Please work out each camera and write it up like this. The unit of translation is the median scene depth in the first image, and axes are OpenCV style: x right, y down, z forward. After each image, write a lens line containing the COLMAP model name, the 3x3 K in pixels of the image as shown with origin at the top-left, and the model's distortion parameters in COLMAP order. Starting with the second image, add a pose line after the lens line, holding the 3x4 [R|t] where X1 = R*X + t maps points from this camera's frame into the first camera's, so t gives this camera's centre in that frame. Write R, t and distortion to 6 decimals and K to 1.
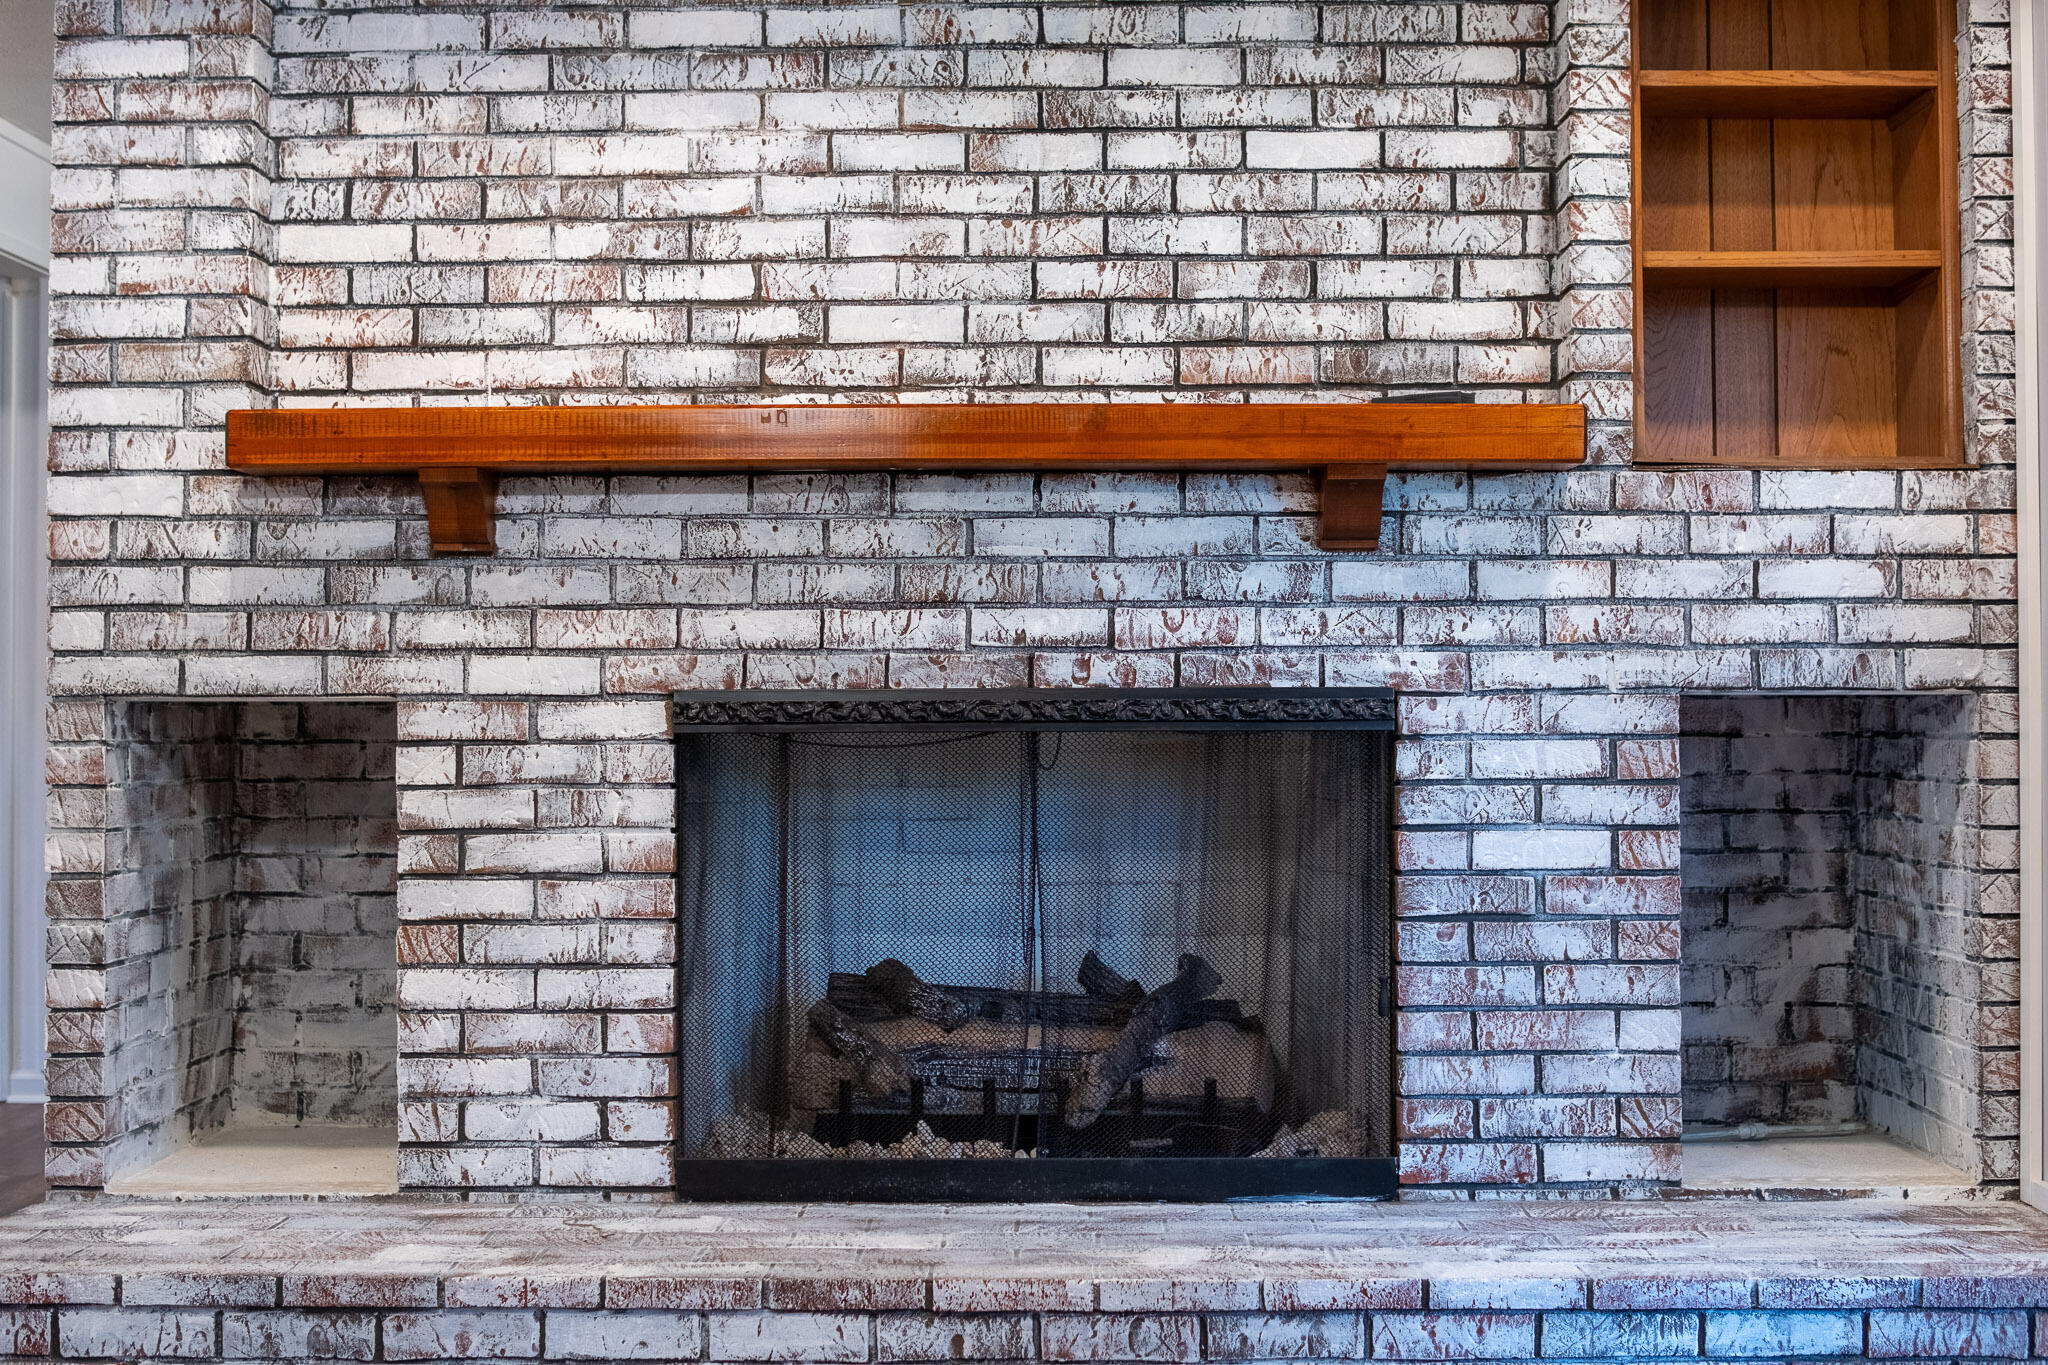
lens RADIAL K [[2794.3, 0, 1028.7], [0, 2794.3, 697.4], [0, 0, 1]] dist [-0.032924, 0.000000]
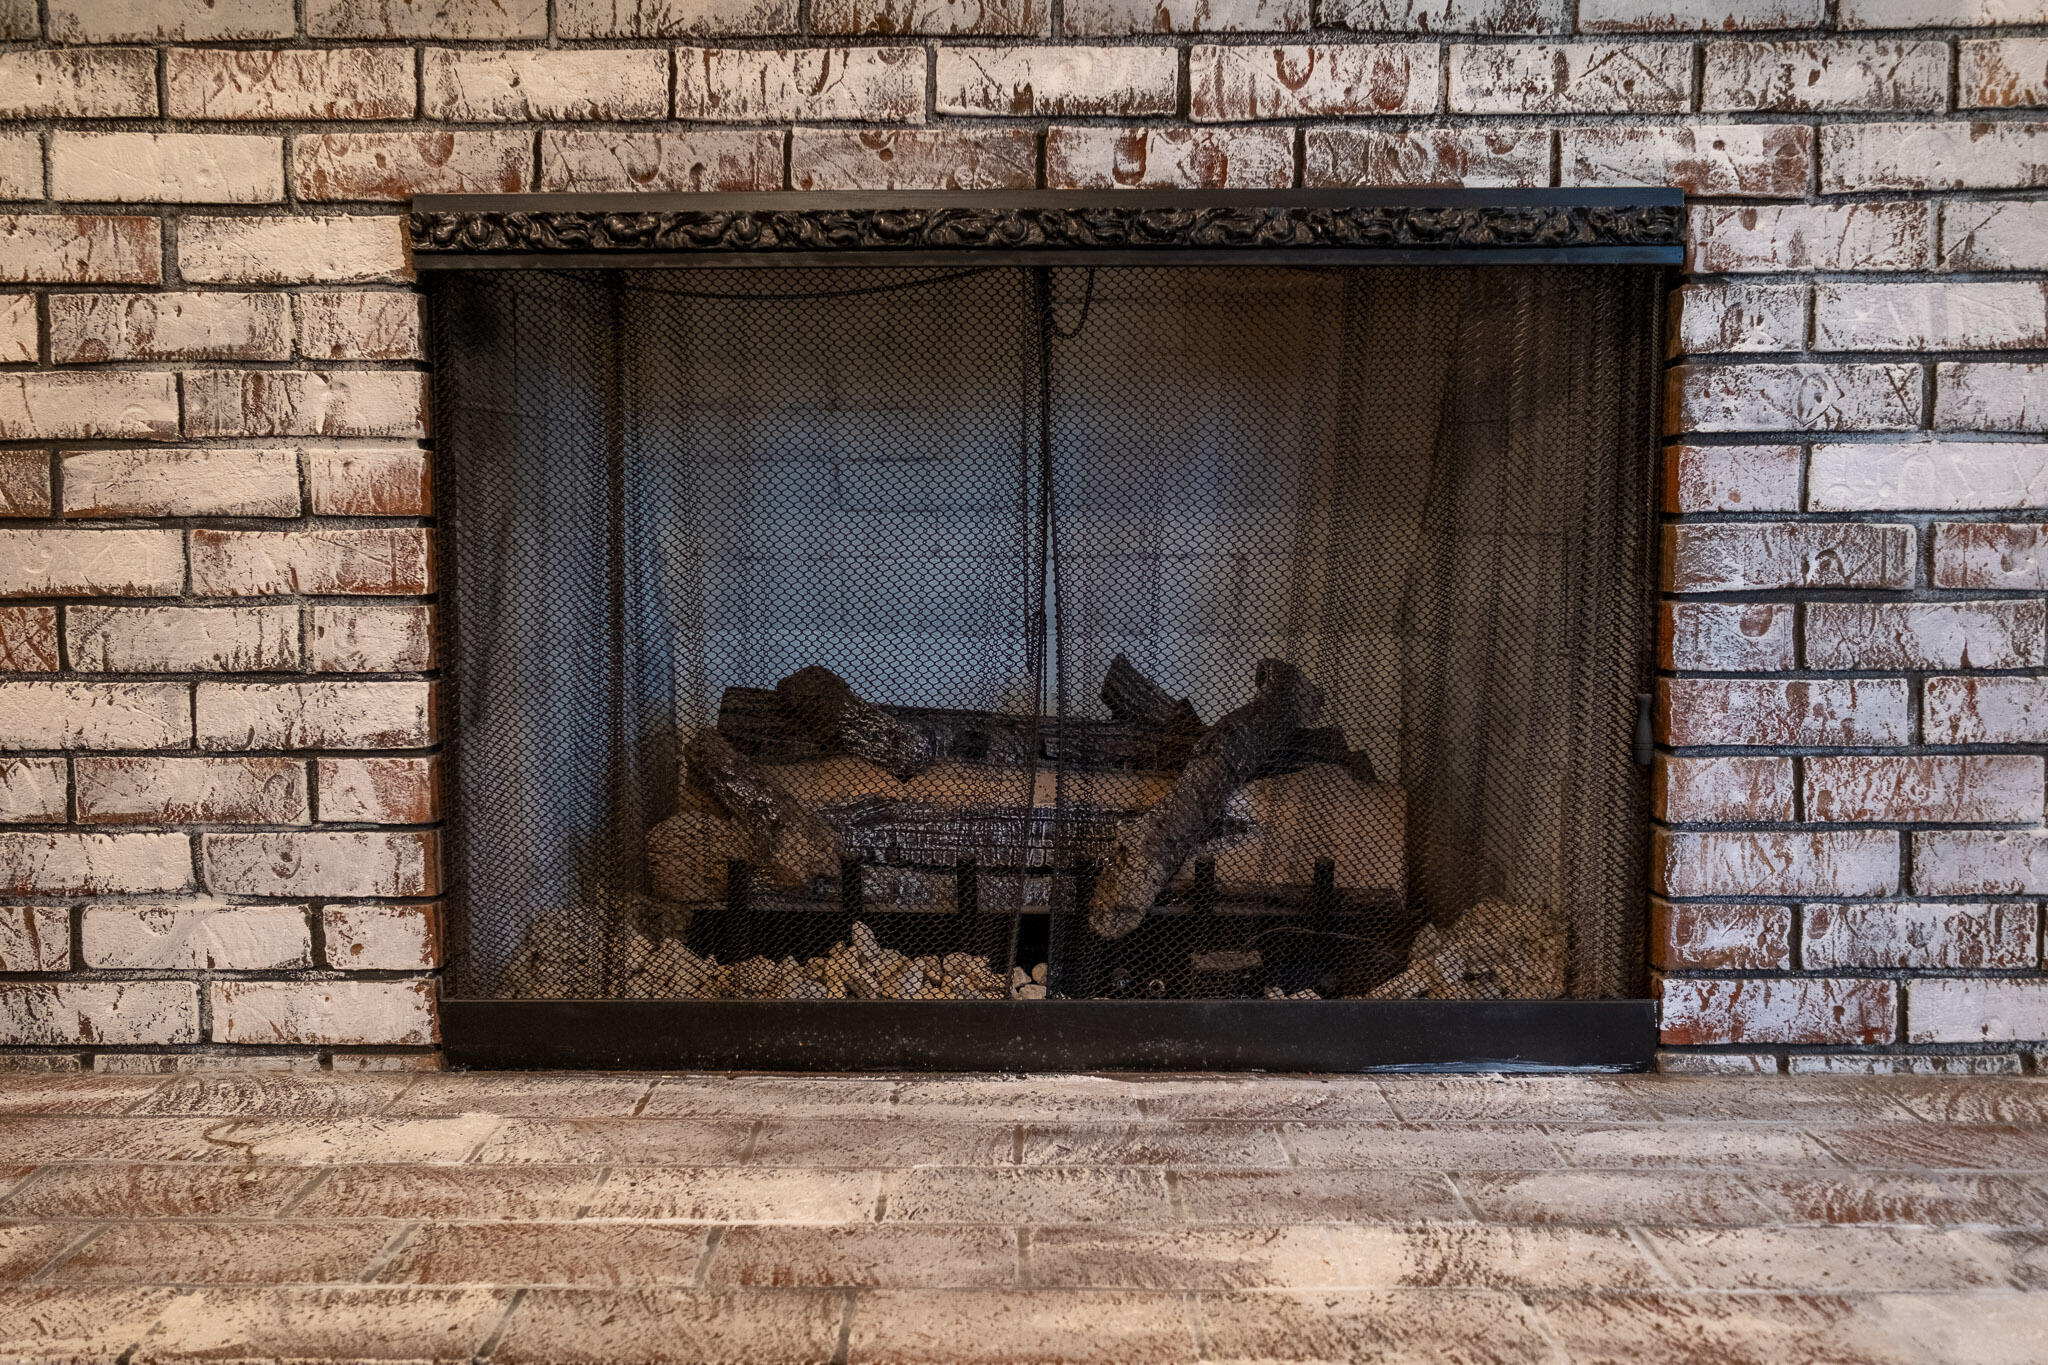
lens RADIAL K [[1778.9, 0, 1015.9], [0, 1778.9, 687.1], [0, 0, 1]] dist [0.039749, 0.001928]
pose [[0.999886, 0.001206, 0.015034, -0.009633], [-0.002742, 0.994722, 0.102570, 0.059783], [-0.014831, -0.102600, 0.994612, 0.626875]]
